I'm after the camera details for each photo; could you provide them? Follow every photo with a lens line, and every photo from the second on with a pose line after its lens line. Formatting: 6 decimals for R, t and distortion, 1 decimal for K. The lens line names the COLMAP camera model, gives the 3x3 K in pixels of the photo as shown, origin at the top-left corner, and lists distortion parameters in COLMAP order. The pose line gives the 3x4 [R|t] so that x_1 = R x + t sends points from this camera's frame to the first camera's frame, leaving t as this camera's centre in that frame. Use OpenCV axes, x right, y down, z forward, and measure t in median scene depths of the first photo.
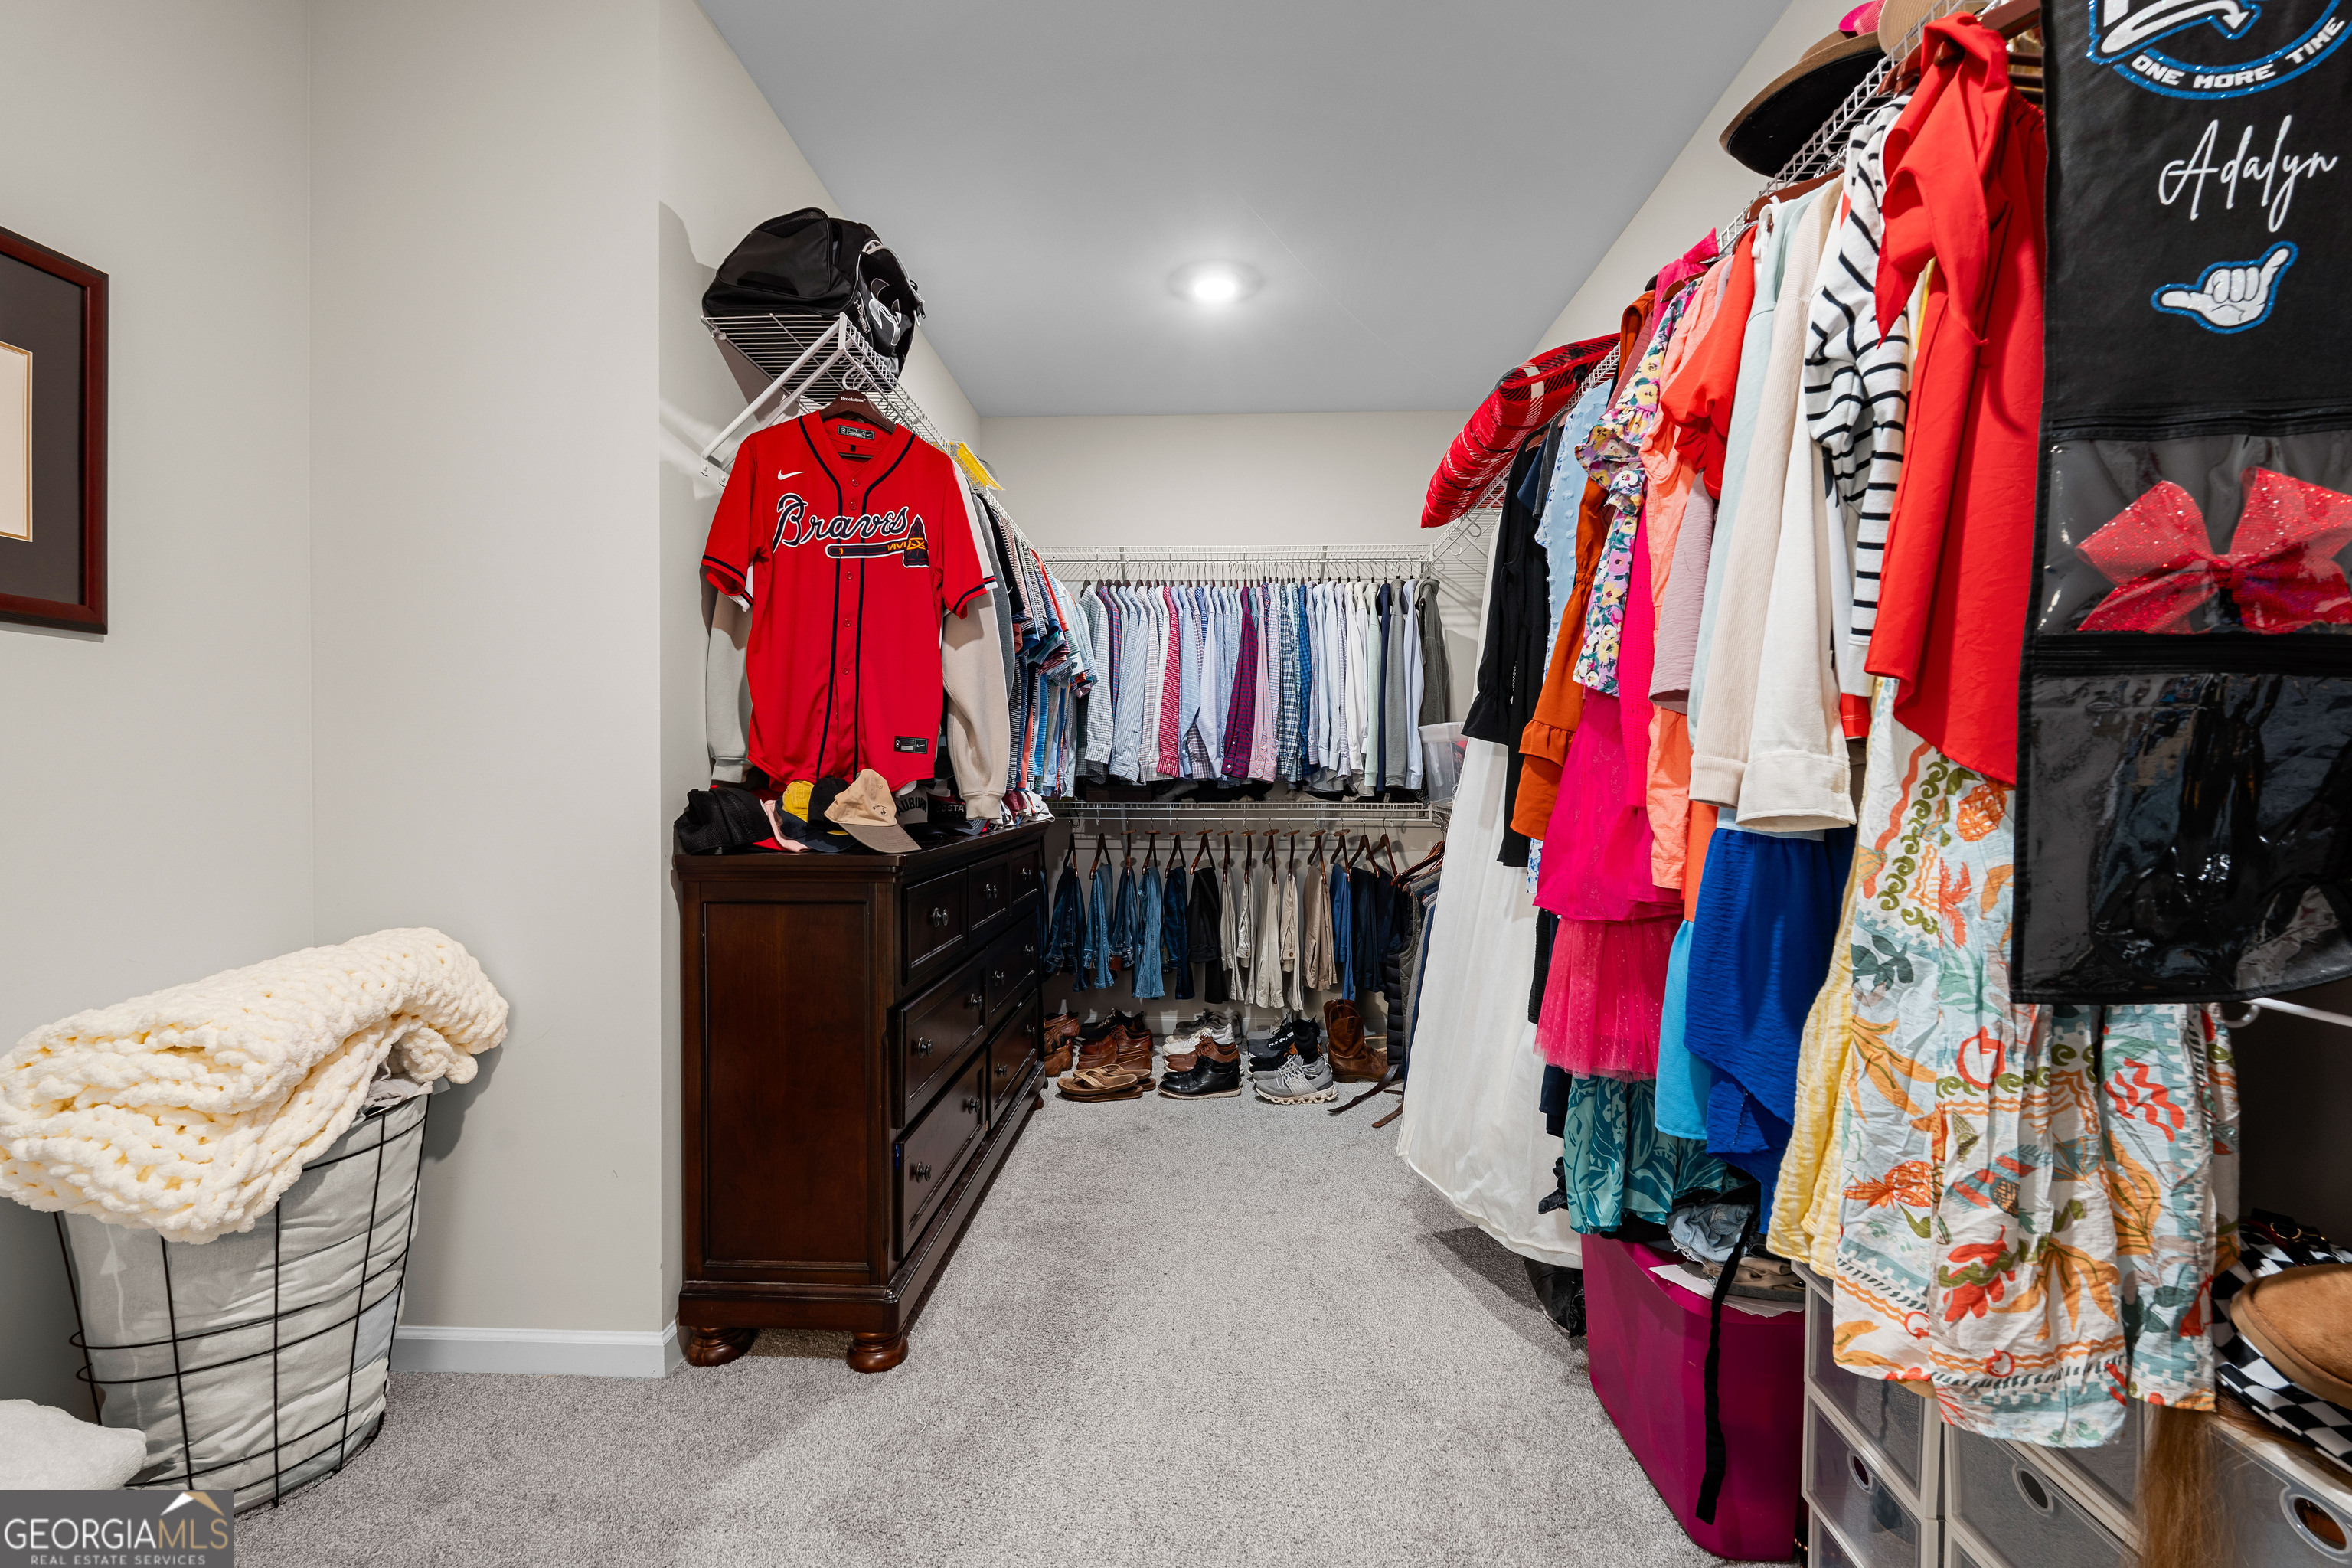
lens RADIAL K [[1028.2, 0, 1176.0], [0, 1028.2, 784.0], [0, 0, 1]] dist [-0.003609, 0.000195]
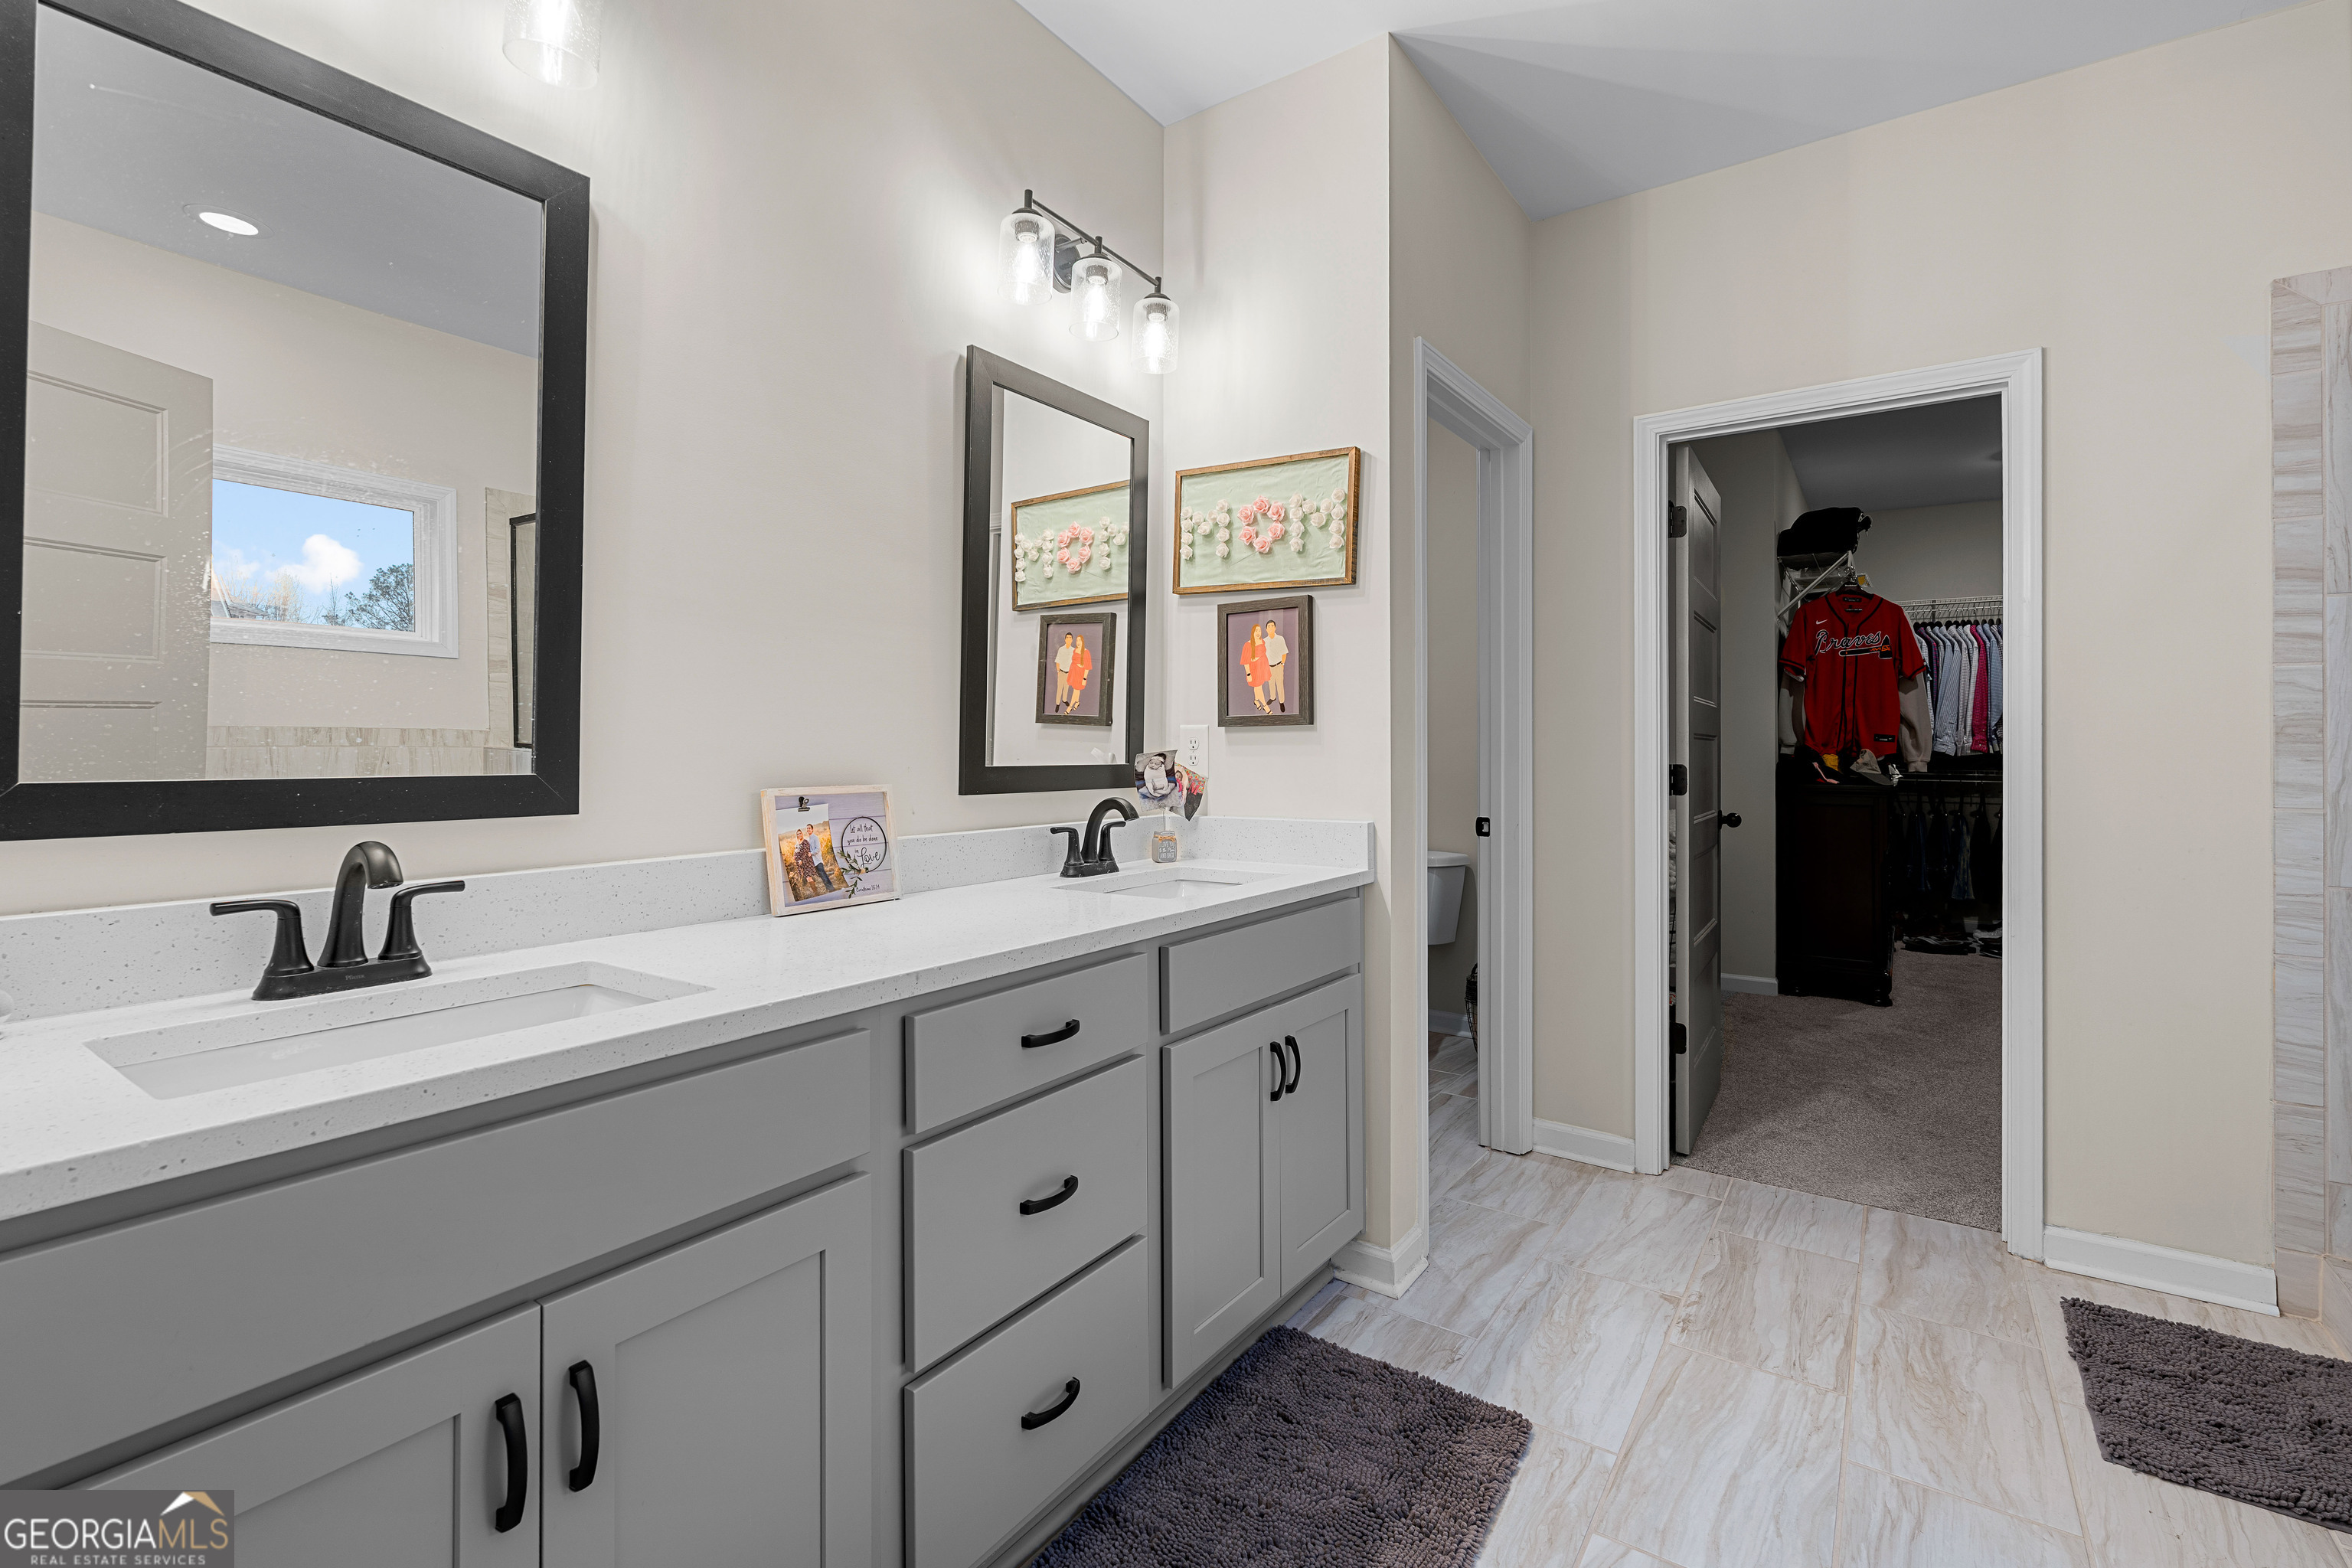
lens RADIAL K [[1048.7, 0, 1171.9], [0, 1048.7, 735.9], [0, 0, 1]] dist [-0.002724, 0.000132]
pose [[0.843168, -0.005430, -0.537623, -0.338045], [-0.007512, 0.999732, -0.021880, 0.018892], [0.537598, 0.022487, 0.842901, -1.747835]]
